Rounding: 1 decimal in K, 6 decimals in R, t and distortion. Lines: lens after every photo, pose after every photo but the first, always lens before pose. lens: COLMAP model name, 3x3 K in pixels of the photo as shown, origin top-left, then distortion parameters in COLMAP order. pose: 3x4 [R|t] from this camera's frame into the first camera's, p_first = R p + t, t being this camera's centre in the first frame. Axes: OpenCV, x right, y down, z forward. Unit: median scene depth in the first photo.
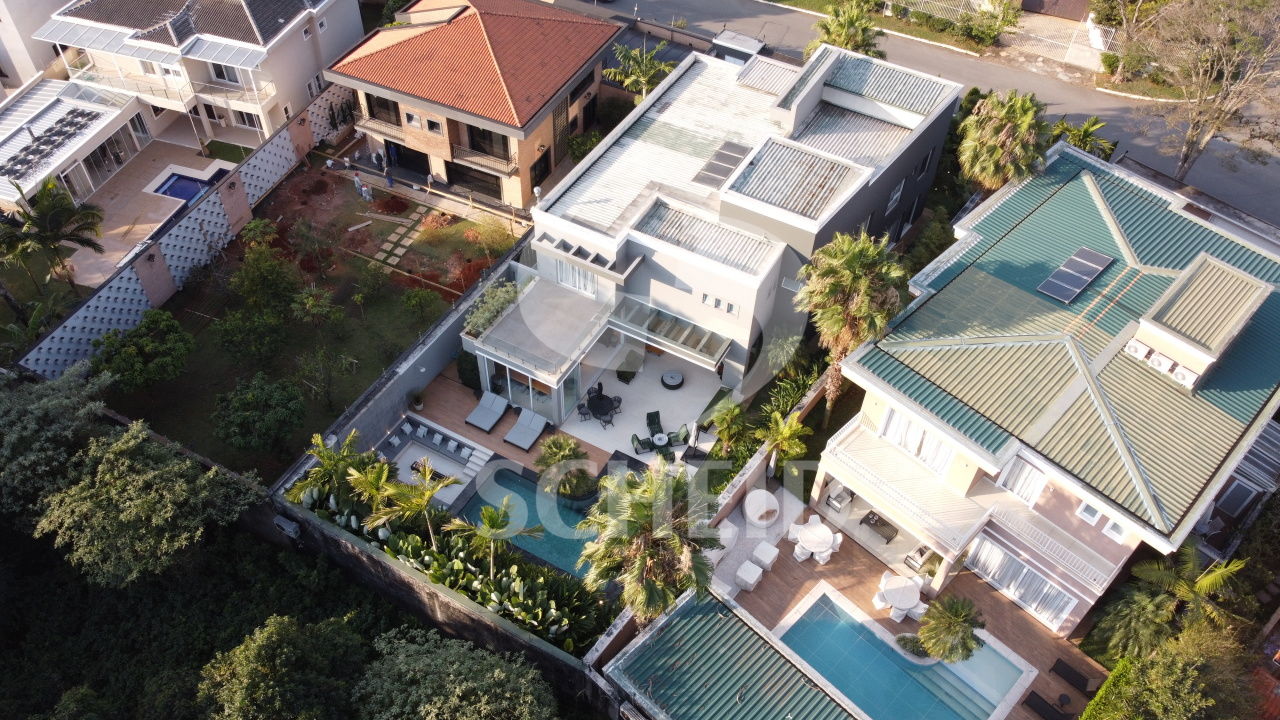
lens RADIAL K [[961.3, 0, 640.0], [0, 961.3, 360.0], [0, 0, 1]] dist [-0.000374, -0.001405]
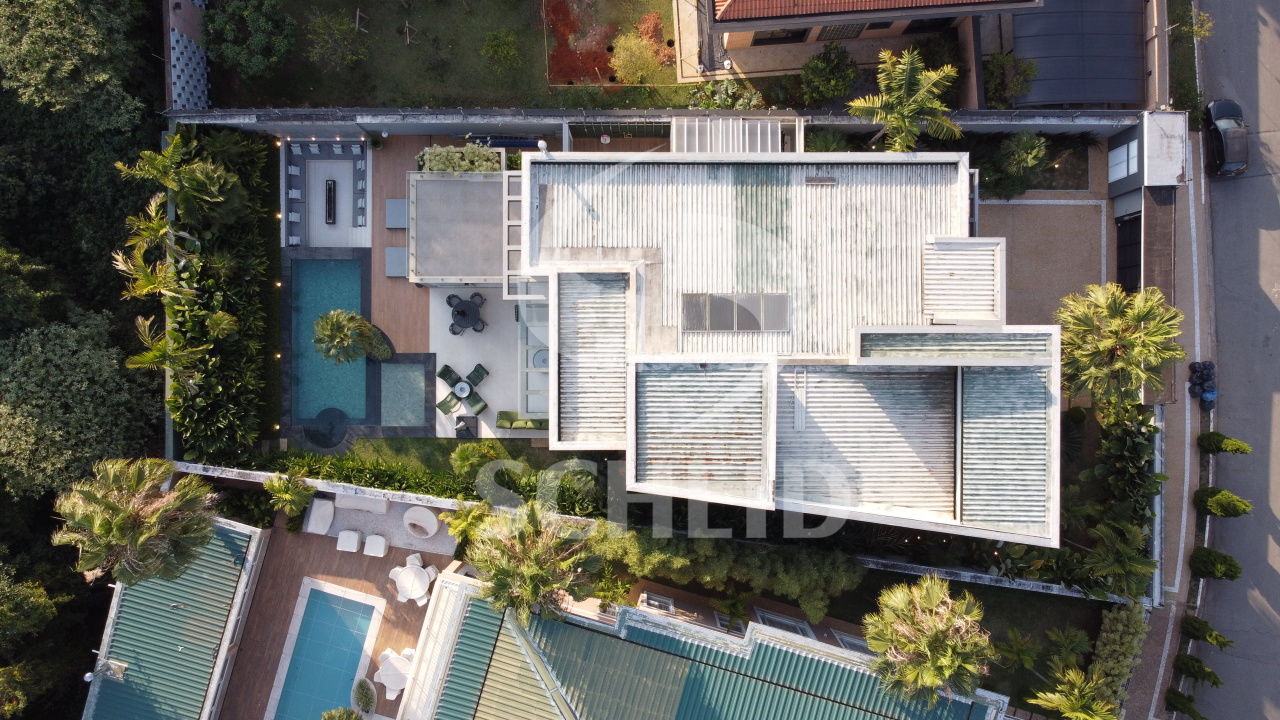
lens RADIAL K [[972.2, 0, 640.0], [0, 972.2, 360.0], [0, 0, 1]] dist [-0.000434, -0.005209]
pose [[0.482570, 0.875242, -0.032829, 0.097121], [-0.630937, 0.373380, 0.680078, -0.605732], [0.607491, -0.307472, 0.732404, 0.347321]]
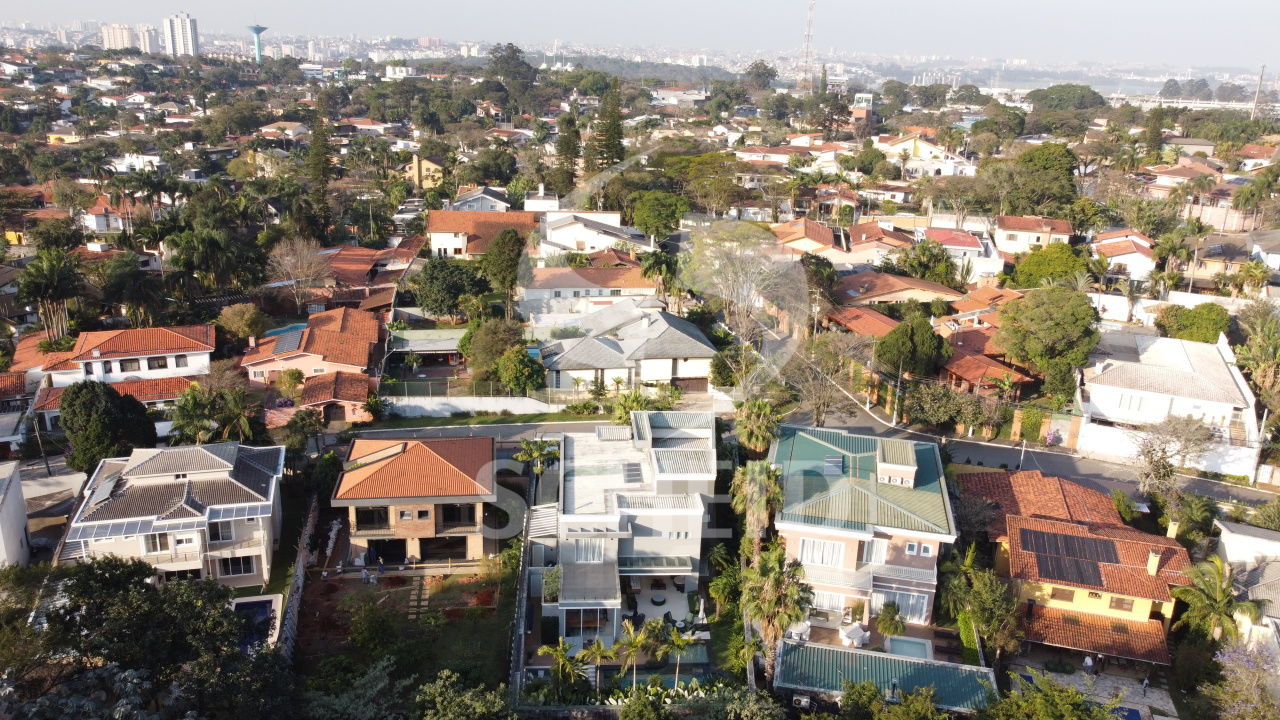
lens RADIAL K [[972.2, 0, 640.0], [0, 972.2, 360.0], [0, 0, 1]] dist [-0.000434, -0.005209]
pose [[0.841886, -0.170409, 0.512044, -0.676491], [0.395886, 0.839843, -0.371401, 0.246079], [-0.366746, 0.515388, 0.774514, -0.391220]]
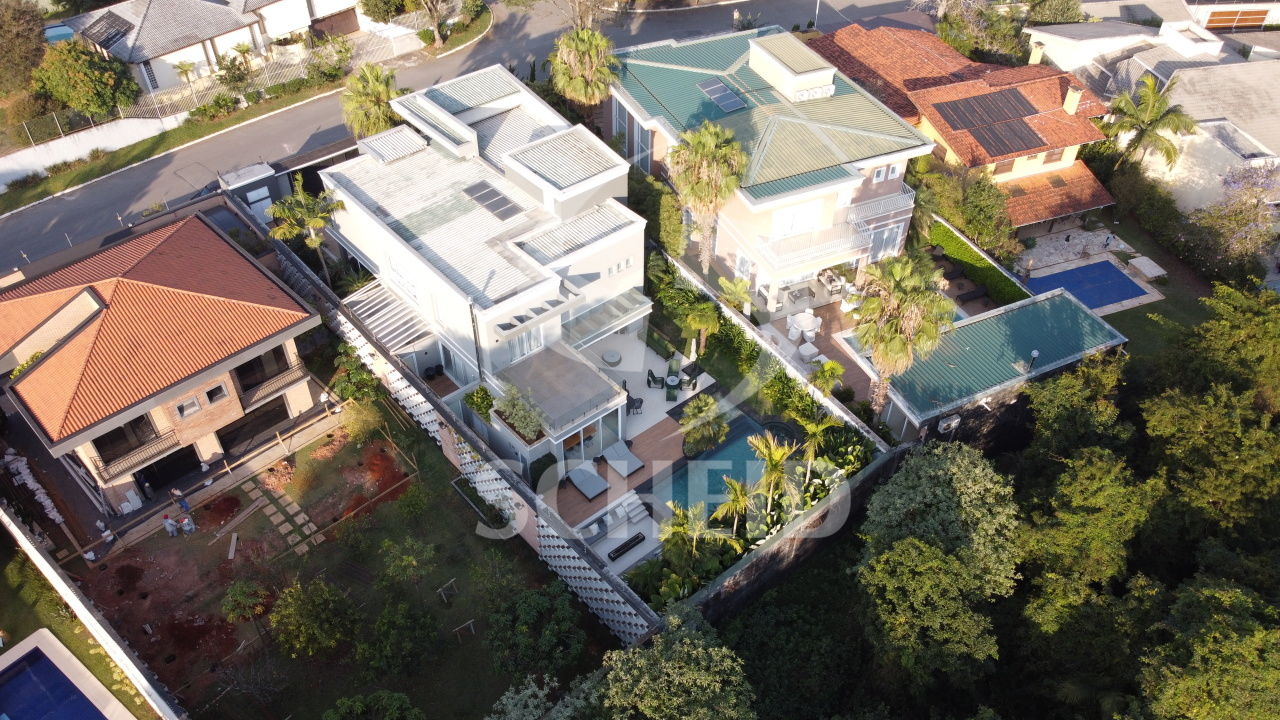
lens RADIAL K [[972.2, 0, 640.0], [0, 972.2, 360.0], [0, 0, 1]] dist [-0.000434, -0.005209]
pose [[0.354581, -0.651916, 0.670282, -0.662967], [0.692324, 0.664873, 0.280414, -0.253681], [-0.628459, 0.364623, 0.687088, 0.171423]]
